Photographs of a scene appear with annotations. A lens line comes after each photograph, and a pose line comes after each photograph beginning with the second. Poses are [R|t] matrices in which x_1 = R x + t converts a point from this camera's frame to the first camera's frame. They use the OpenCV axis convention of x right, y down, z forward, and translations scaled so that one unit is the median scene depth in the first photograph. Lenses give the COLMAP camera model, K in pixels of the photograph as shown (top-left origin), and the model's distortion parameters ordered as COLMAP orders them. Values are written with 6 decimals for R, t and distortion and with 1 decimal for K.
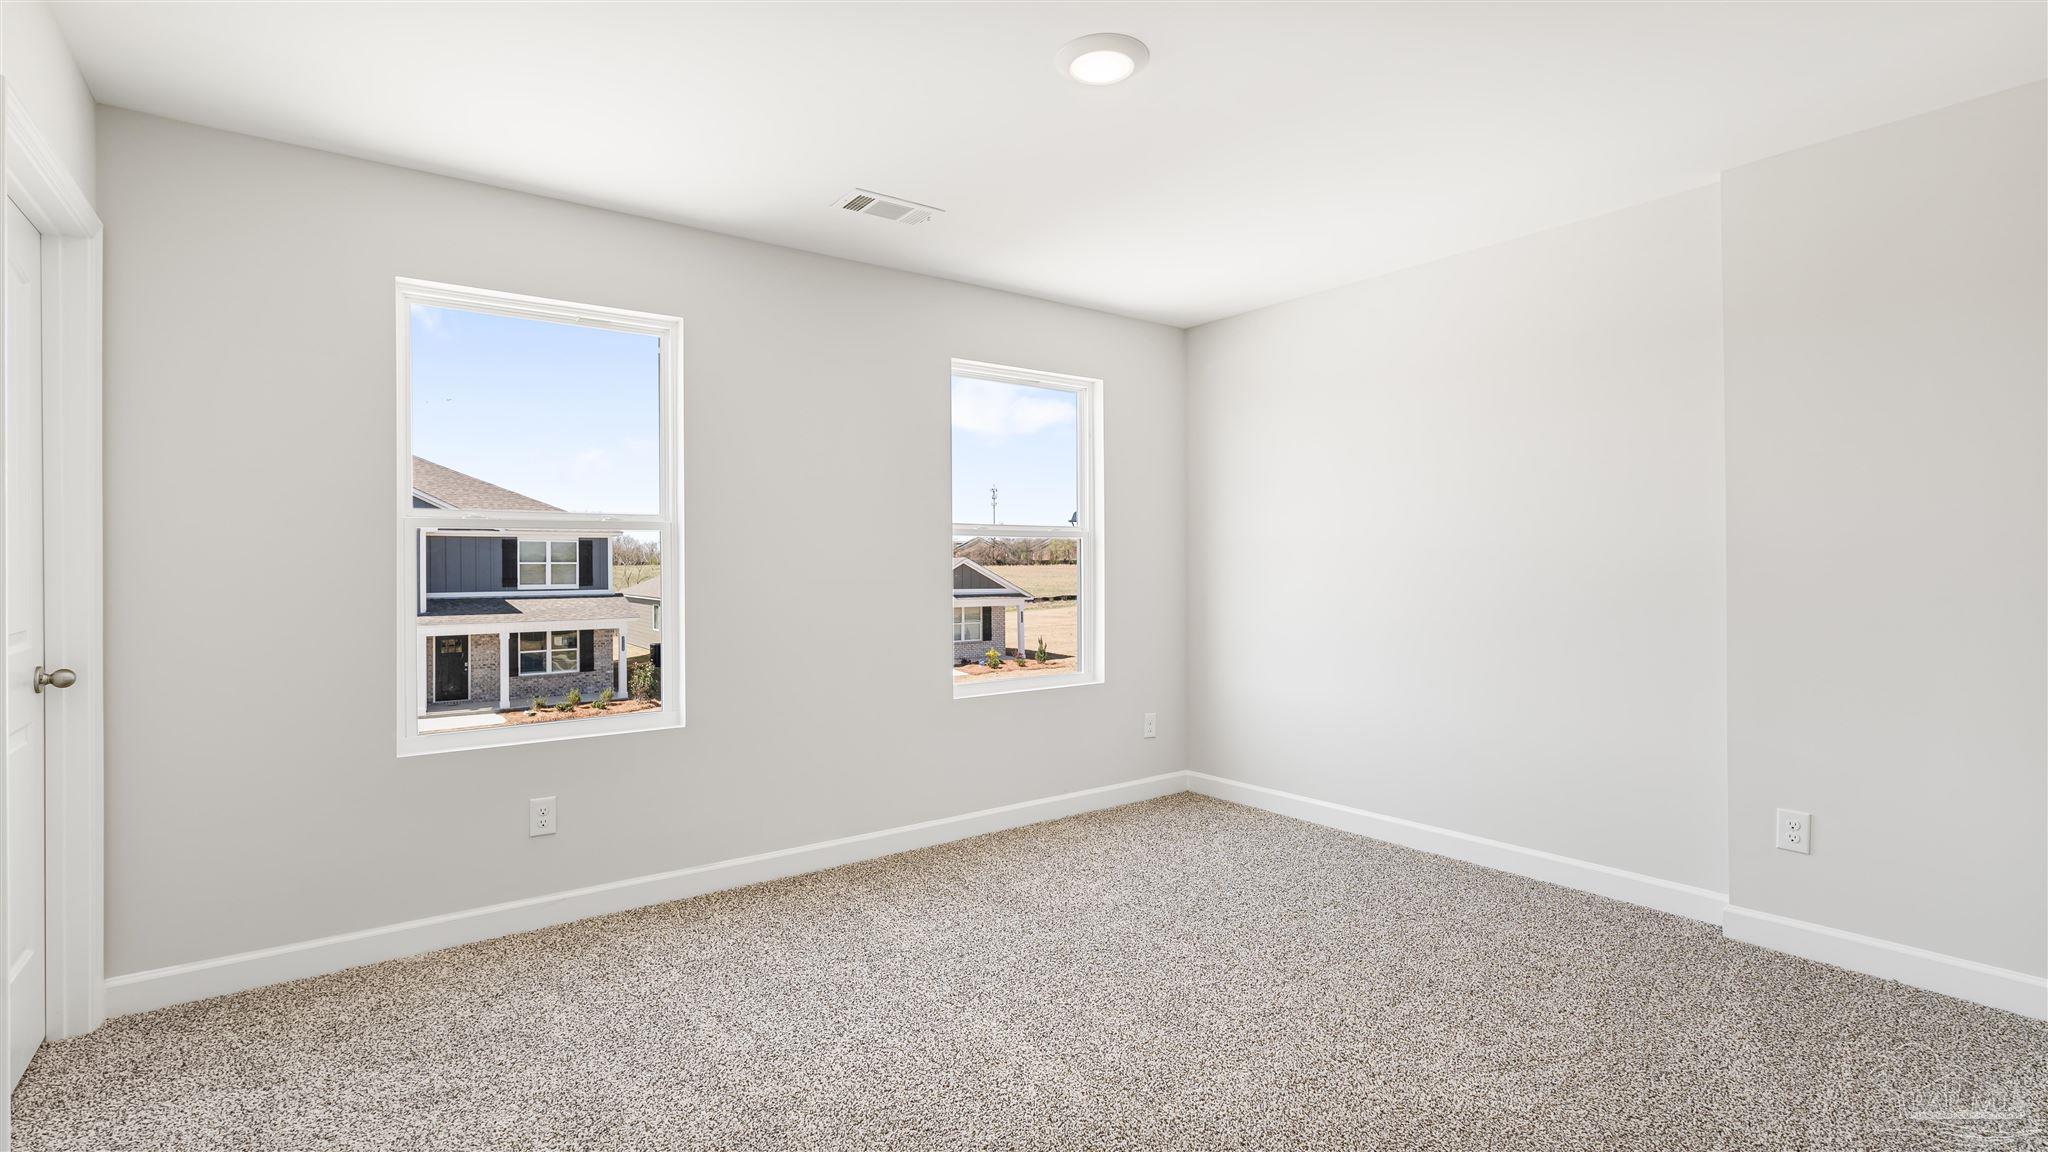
lens RADIAL K [[935.6, 0, 1030.1], [0, 935.6, 563.5], [0, 0, 1]] dist [-0.011637, 0.002326]
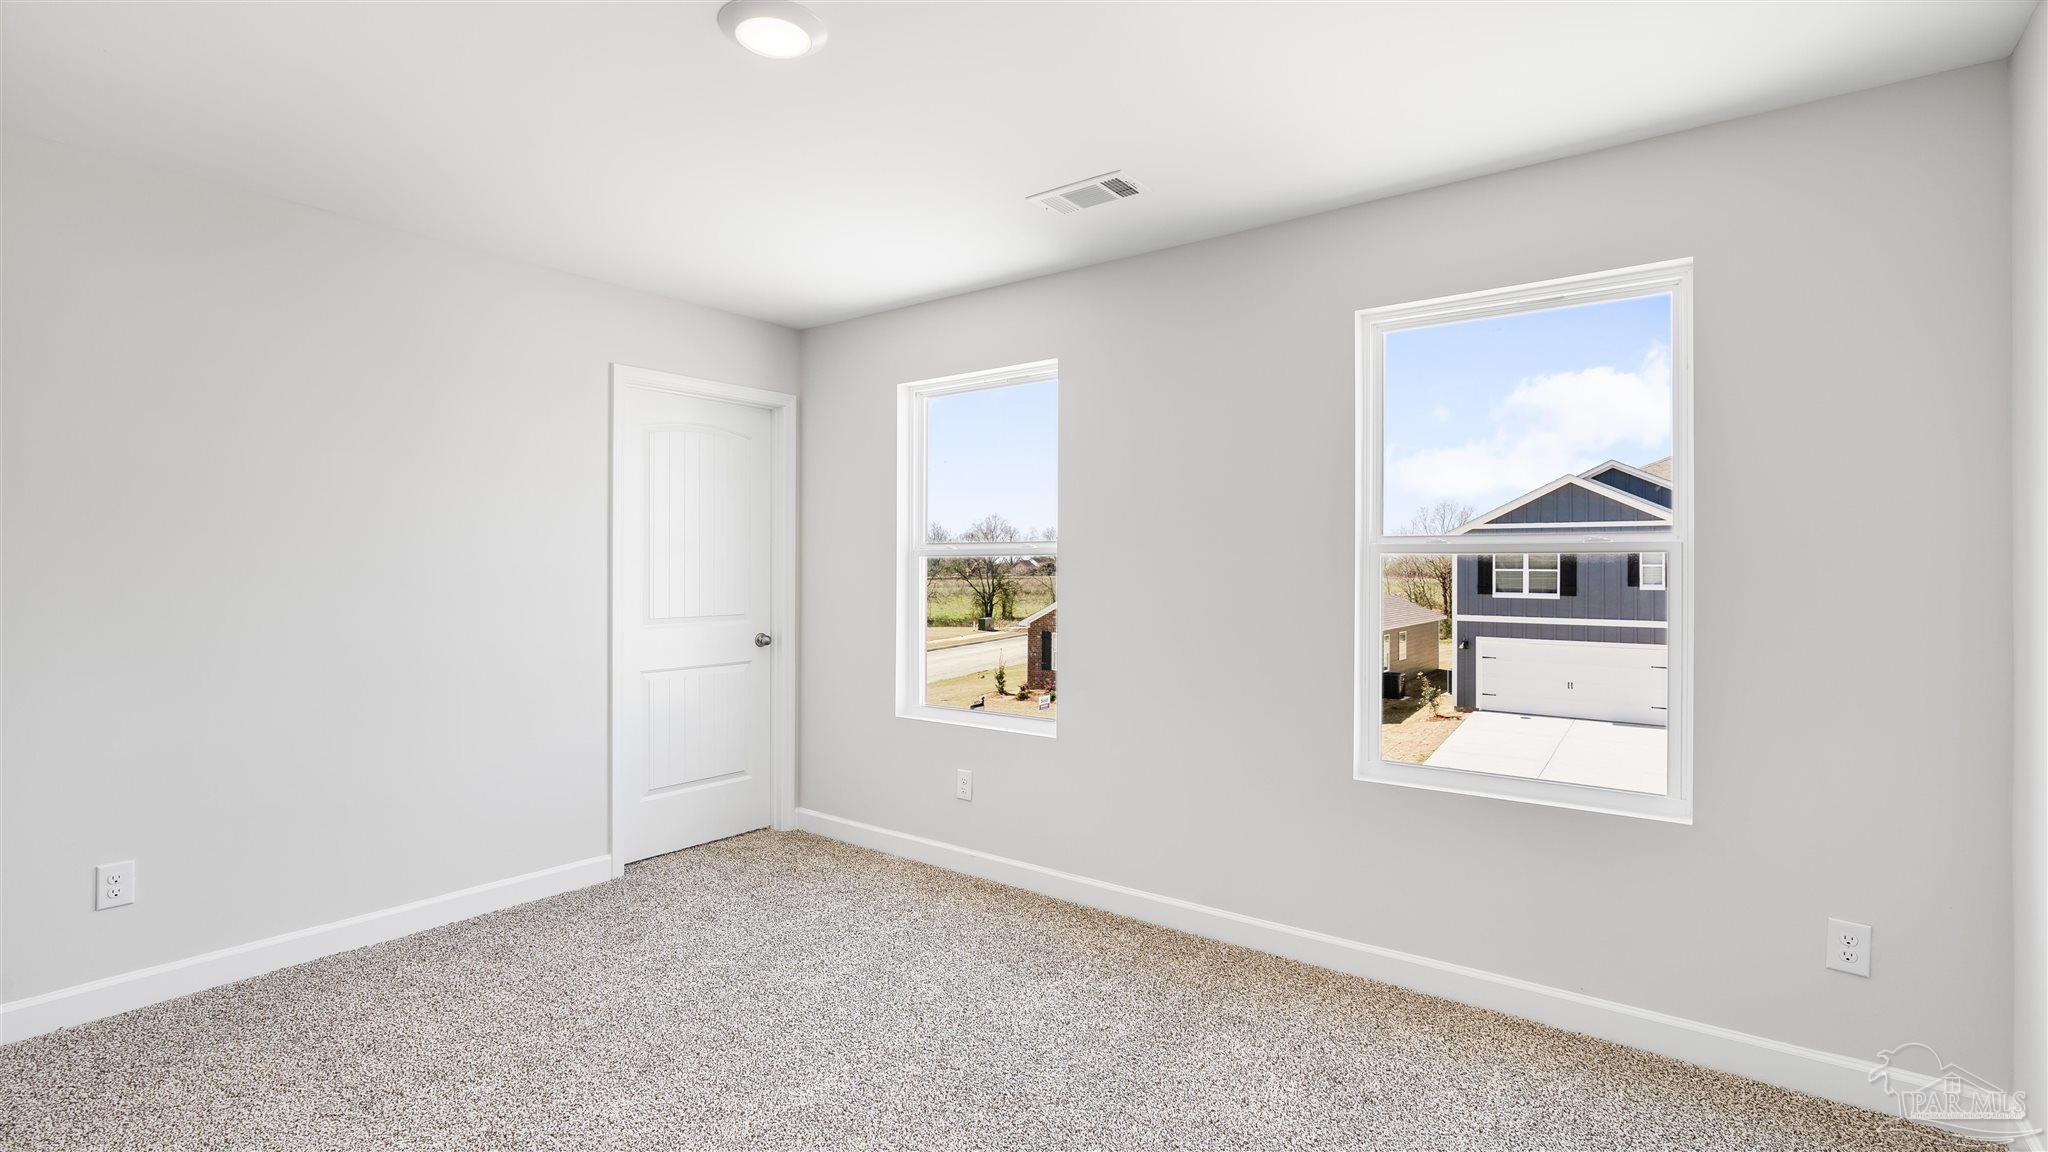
lens RADIAL K [[935.6, 0, 1006.2], [0, 935.6, 572.2], [0, 0, 1]] dist [-0.011637, 0.002326]
pose [[0.276173, 0.015083, -0.960990, 0.708880], [-0.001067, 0.999881, 0.015387, -0.036801], [0.961107, -0.003224, 0.276156, 0.703425]]
